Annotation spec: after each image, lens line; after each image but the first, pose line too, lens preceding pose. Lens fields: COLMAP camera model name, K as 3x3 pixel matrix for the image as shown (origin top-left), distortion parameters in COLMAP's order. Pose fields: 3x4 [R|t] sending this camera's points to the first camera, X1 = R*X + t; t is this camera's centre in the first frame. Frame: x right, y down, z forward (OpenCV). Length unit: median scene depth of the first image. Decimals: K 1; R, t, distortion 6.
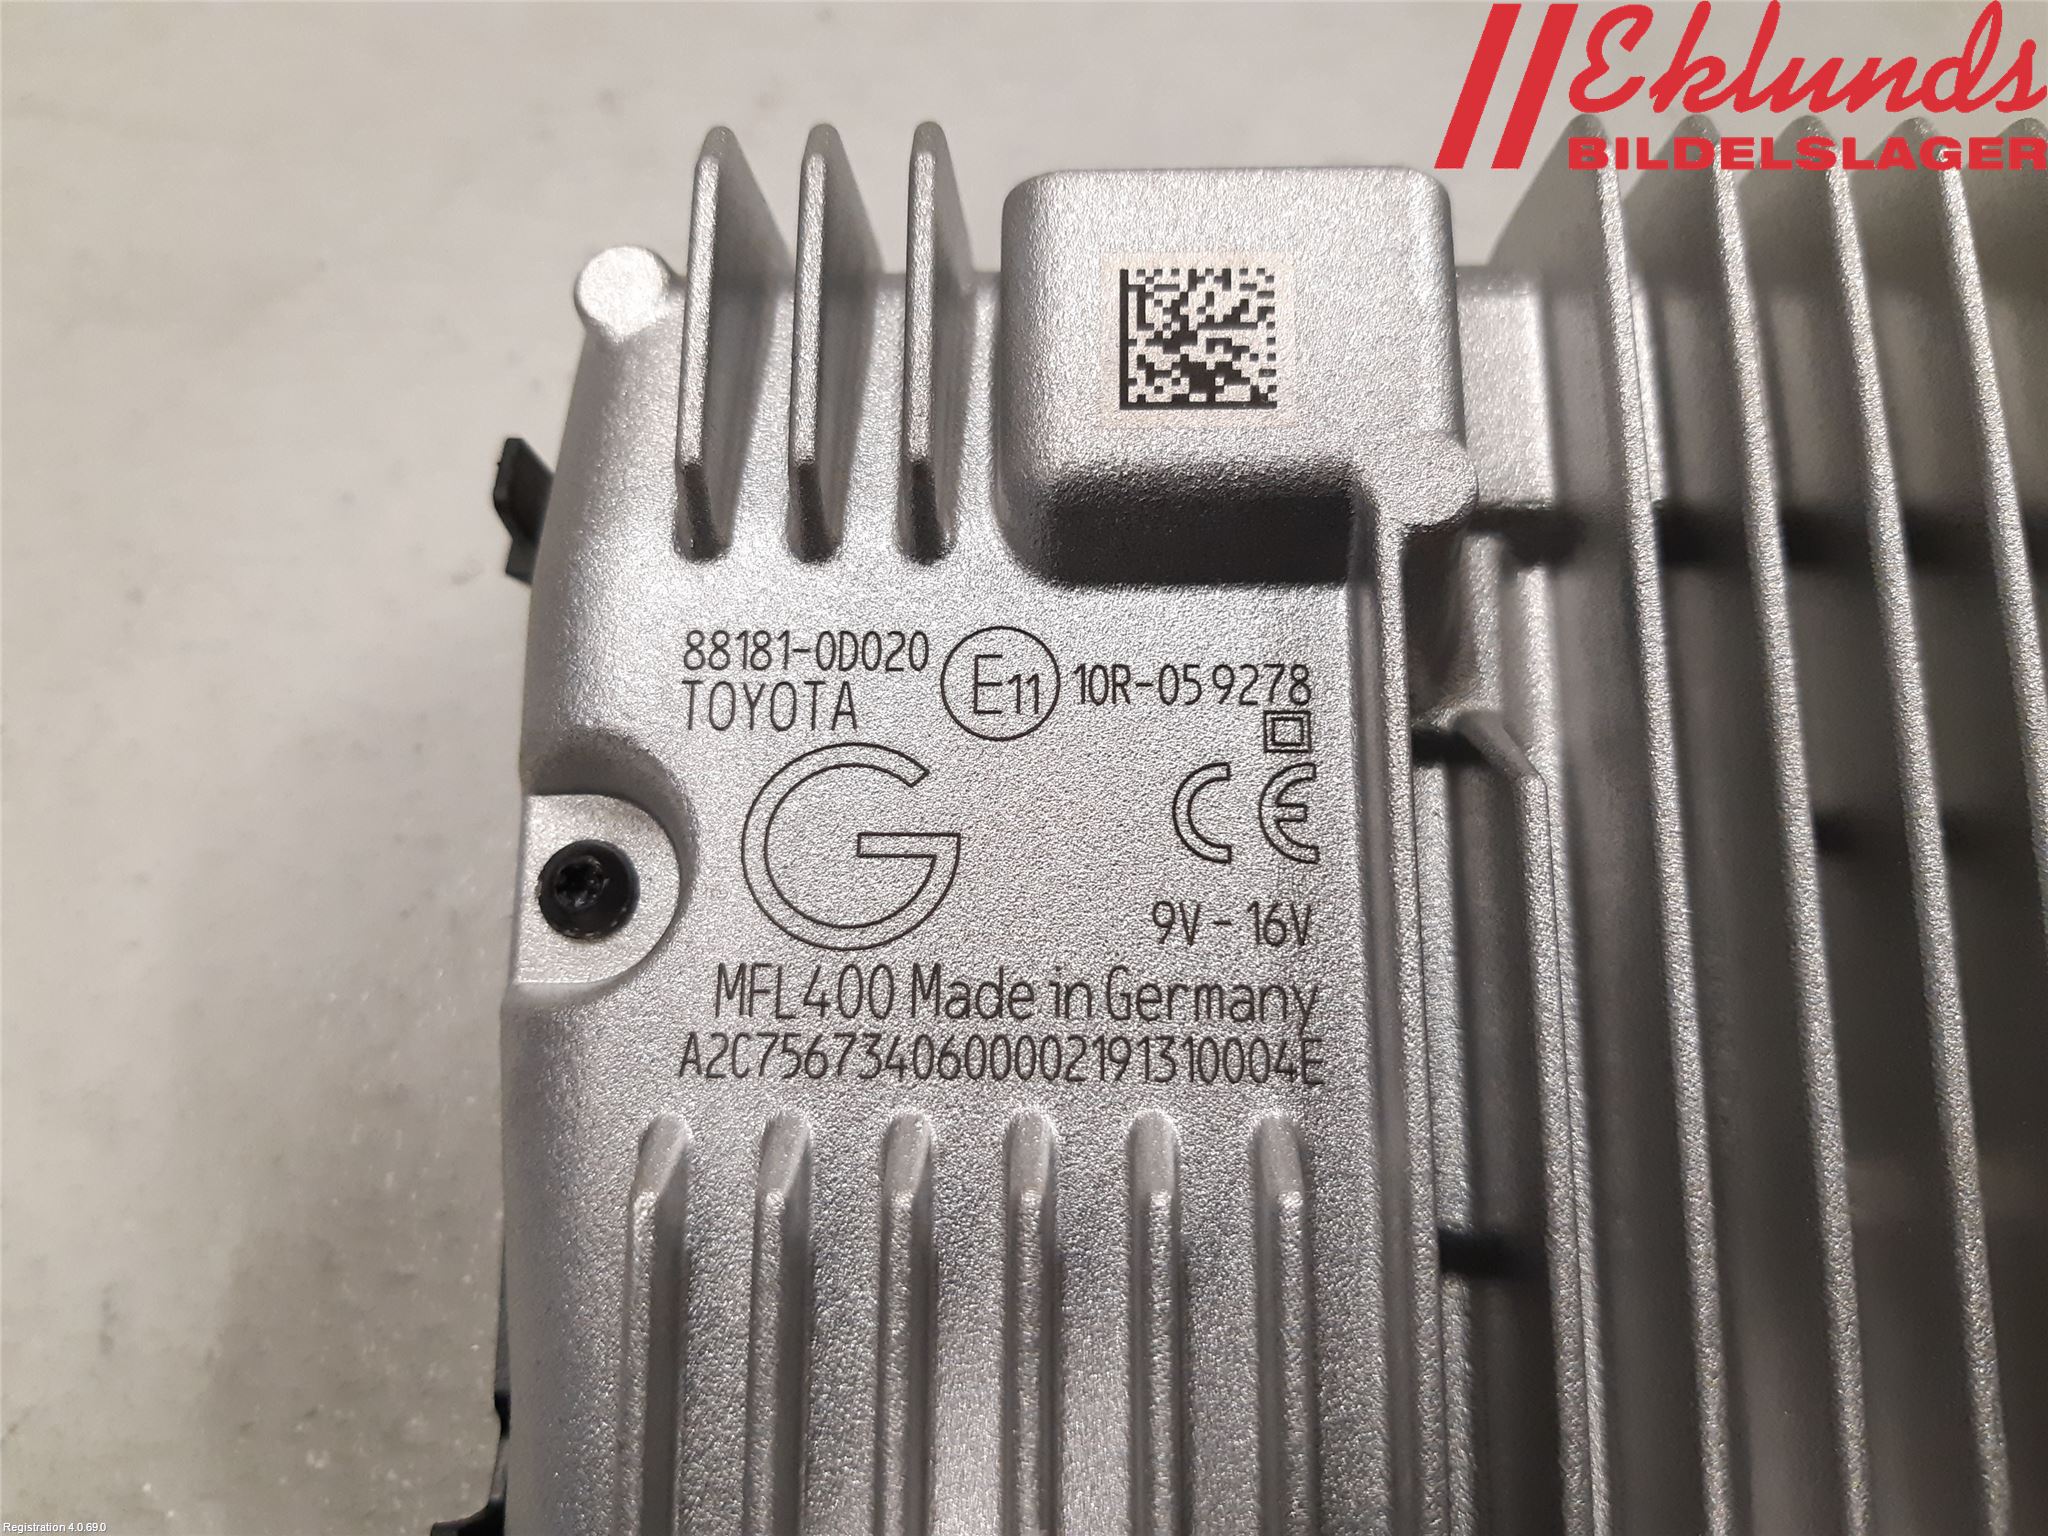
lens RADIAL K [[1620.8, 0, 1022.6], [0, 1620.8, 727.3], [0, 0, 1]] dist [0.089764, -0.209533]
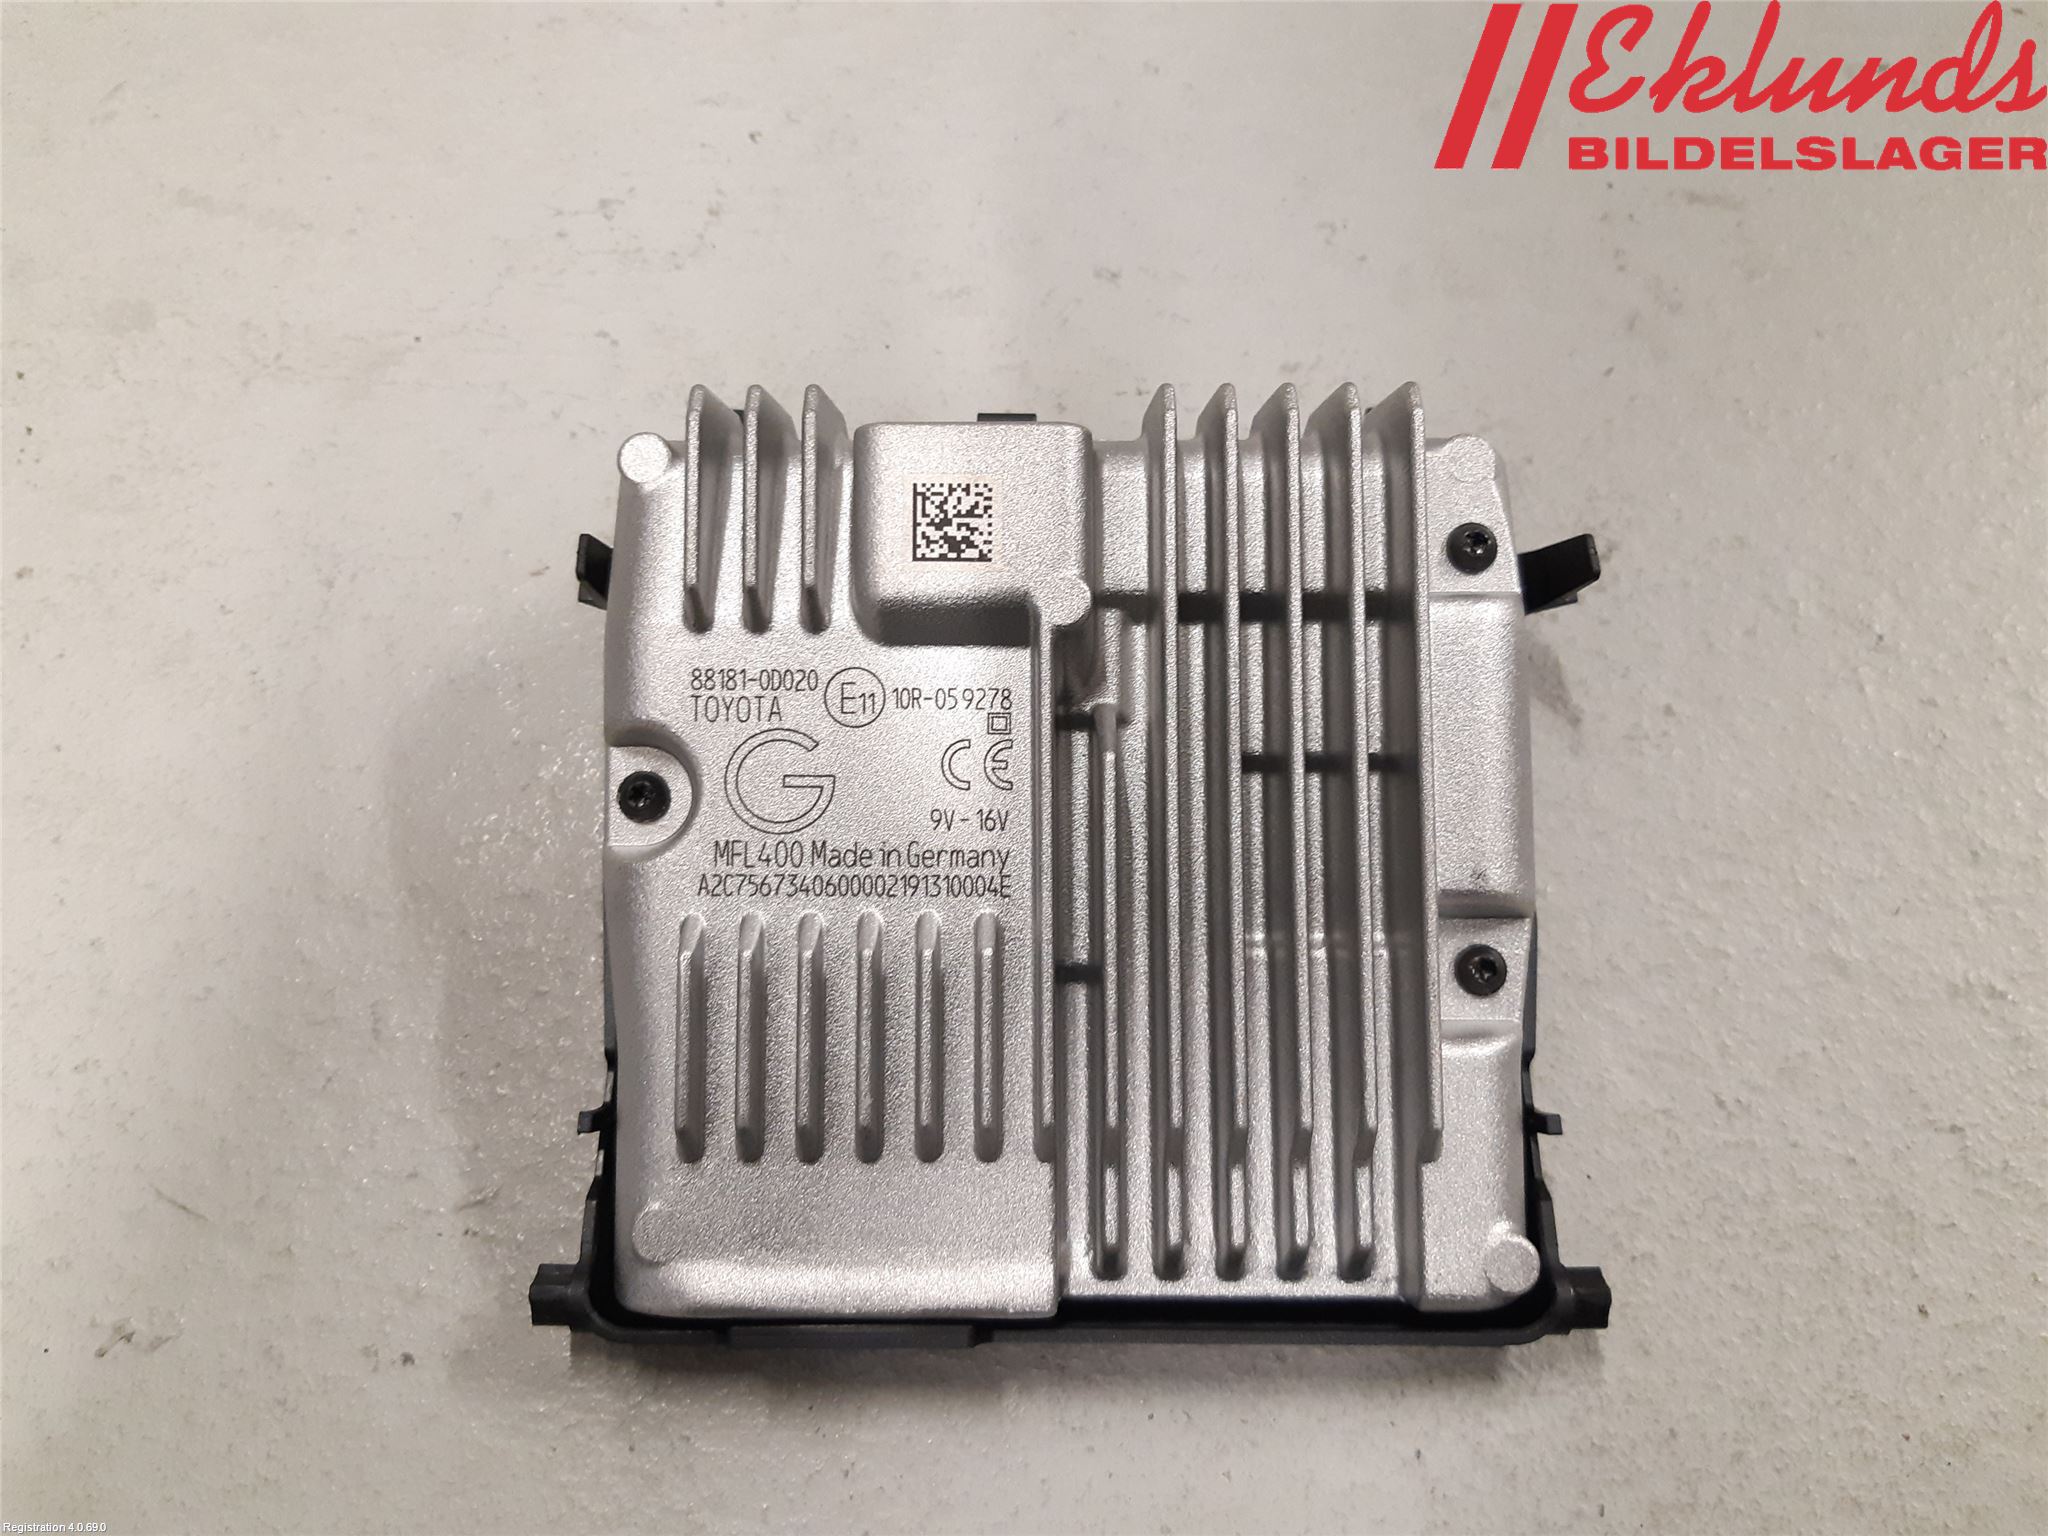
lens RADIAL K [[1620.8, 0, 1022.6], [0, 1620.8, 727.3], [0, 0, 1]] dist [0.089764, -0.209533]
pose [[0.999721, -0.006767, 0.022620, 0.146241], [0.003040, 0.986965, 0.160908, -0.310677], [-0.023414, -0.160794, 0.986710, -0.955757]]
